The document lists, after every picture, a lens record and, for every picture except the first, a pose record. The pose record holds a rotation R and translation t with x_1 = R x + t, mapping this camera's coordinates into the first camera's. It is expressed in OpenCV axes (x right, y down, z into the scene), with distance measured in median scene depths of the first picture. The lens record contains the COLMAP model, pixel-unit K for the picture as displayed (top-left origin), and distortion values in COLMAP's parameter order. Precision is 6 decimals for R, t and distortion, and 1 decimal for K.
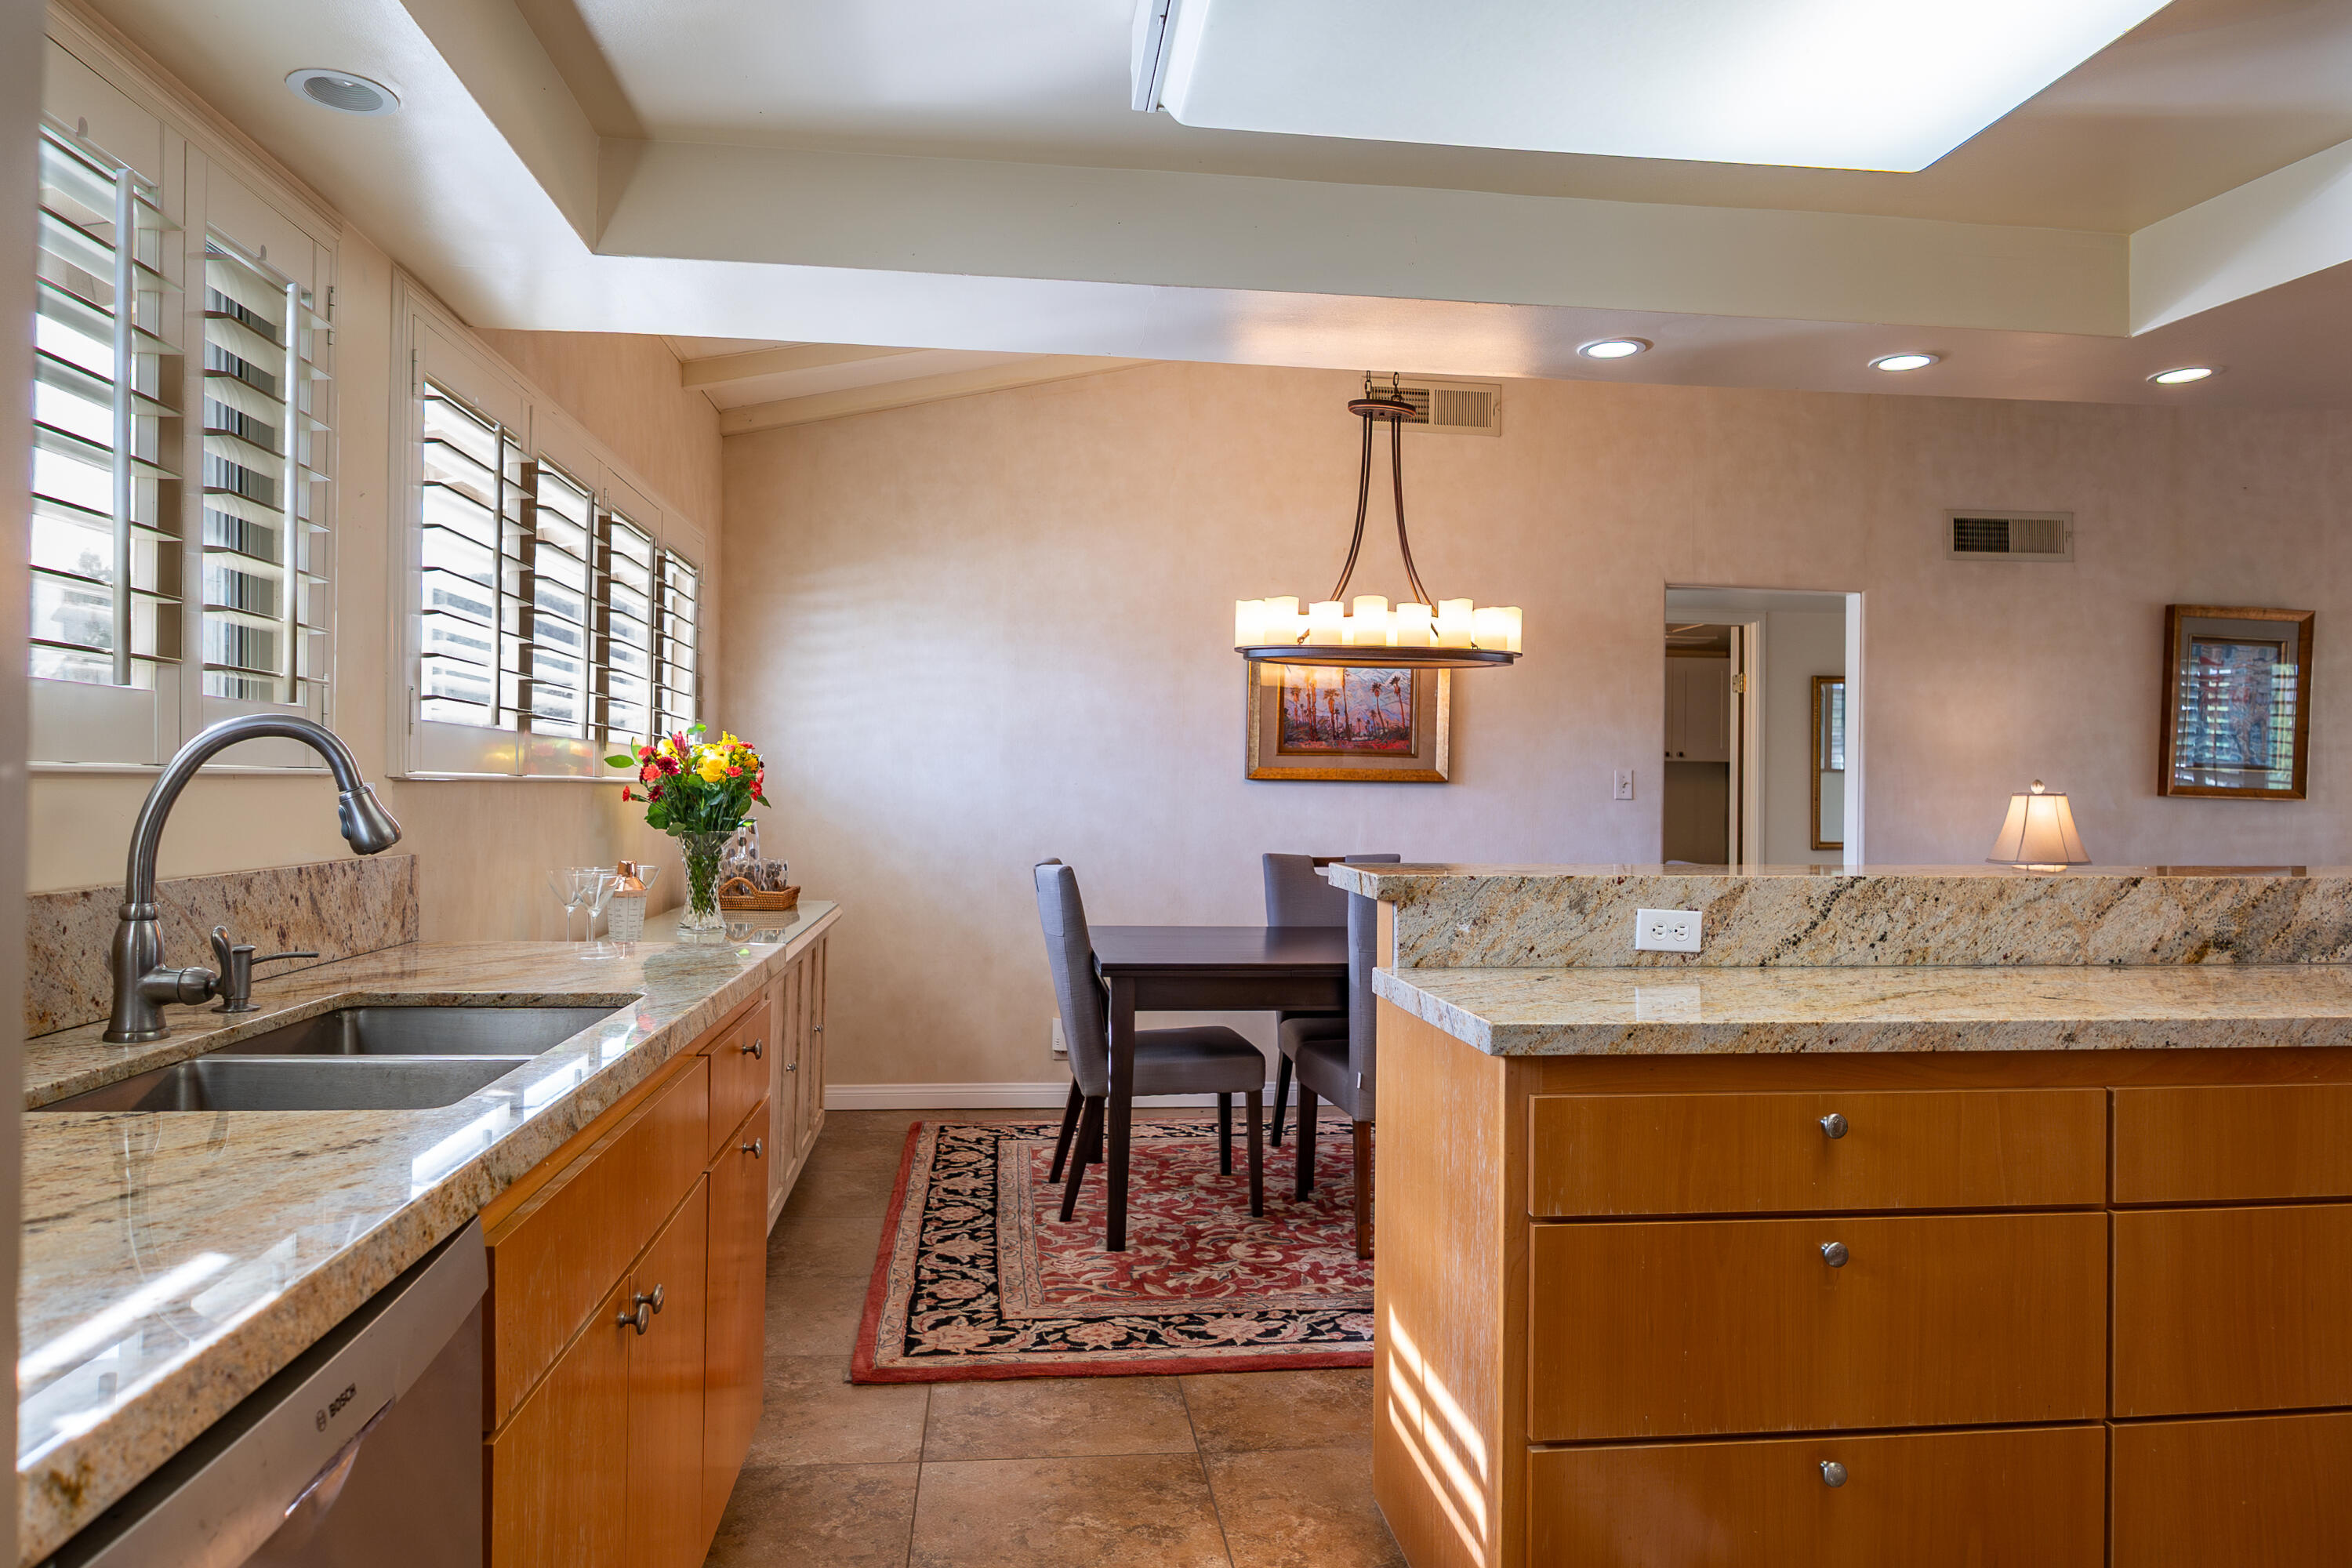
lens RADIAL K [[1472.6, 0, 1167.0], [0, 1472.6, 773.4], [0, 0, 1]] dist [-0.004691, -0.001374]
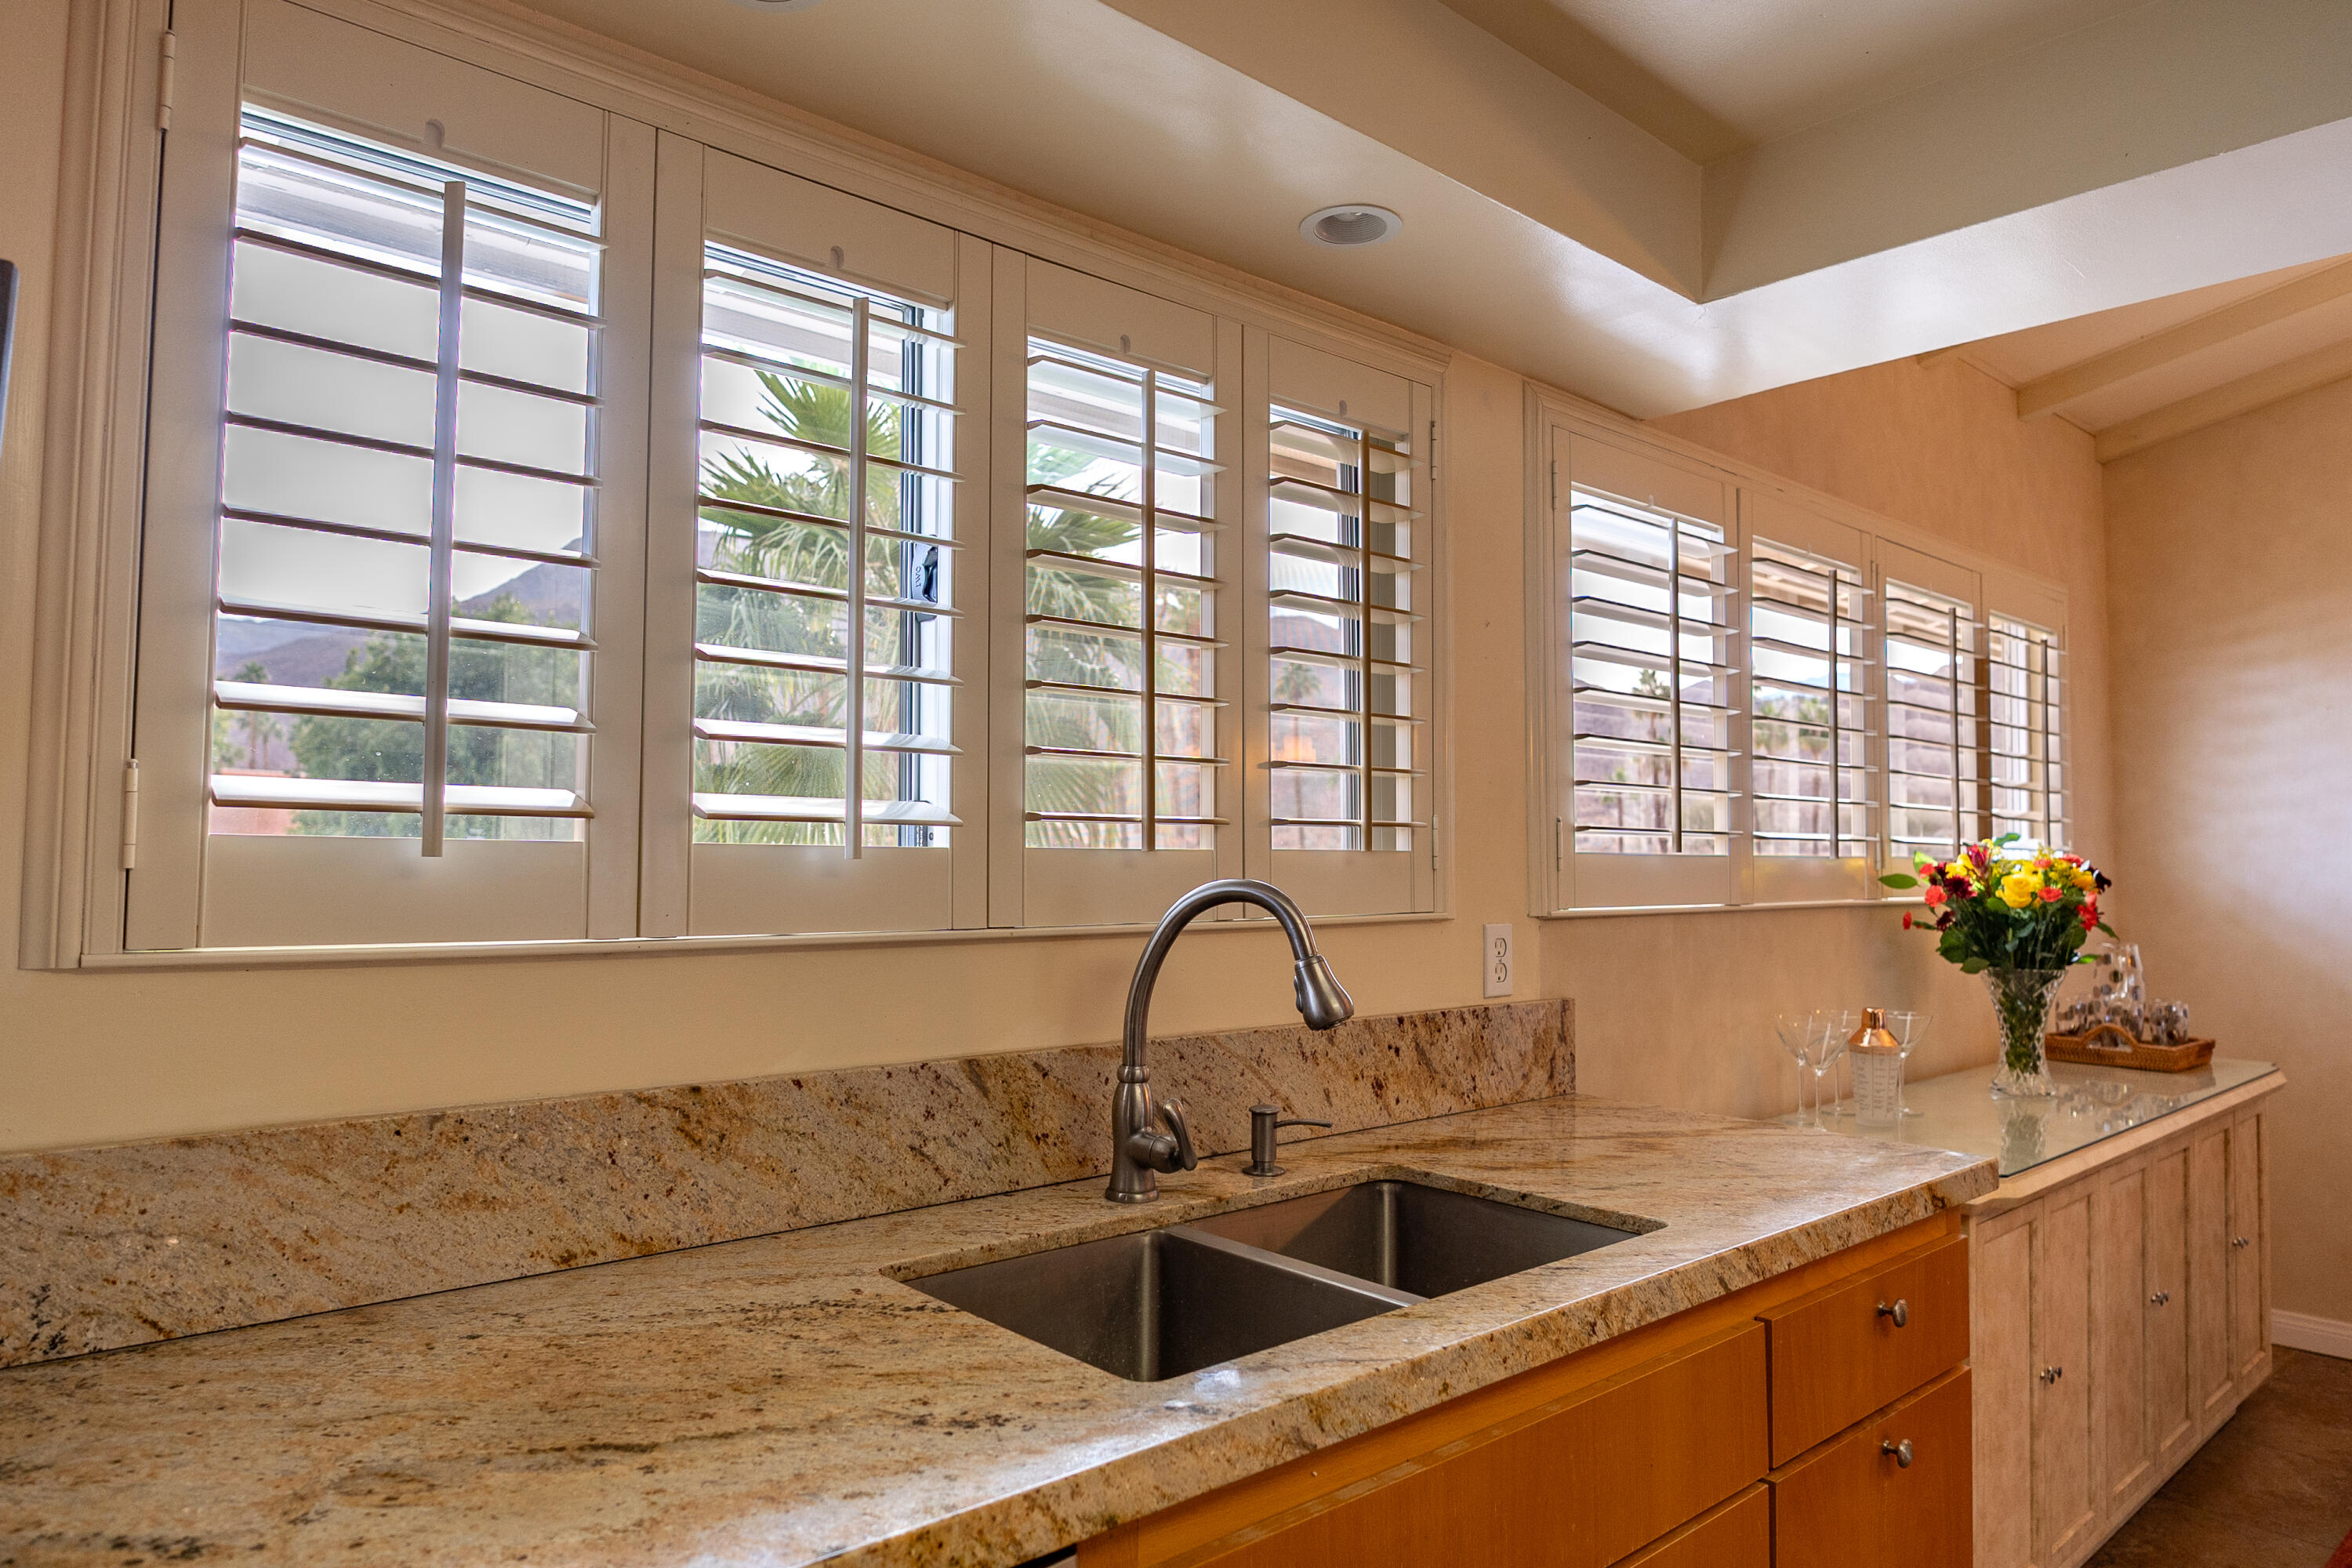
lens RADIAL K [[1473.4, 0, 1176.0], [0, 1473.4, 784.0], [0, 0, 1]] dist [-0.005355, 0.002180]
pose [[0.580869, -0.048261, -0.812565, 0.071239], [0.009119, 0.998564, -0.052790, -0.022798], [0.813946, 0.023255, 0.580475, 0.175475]]
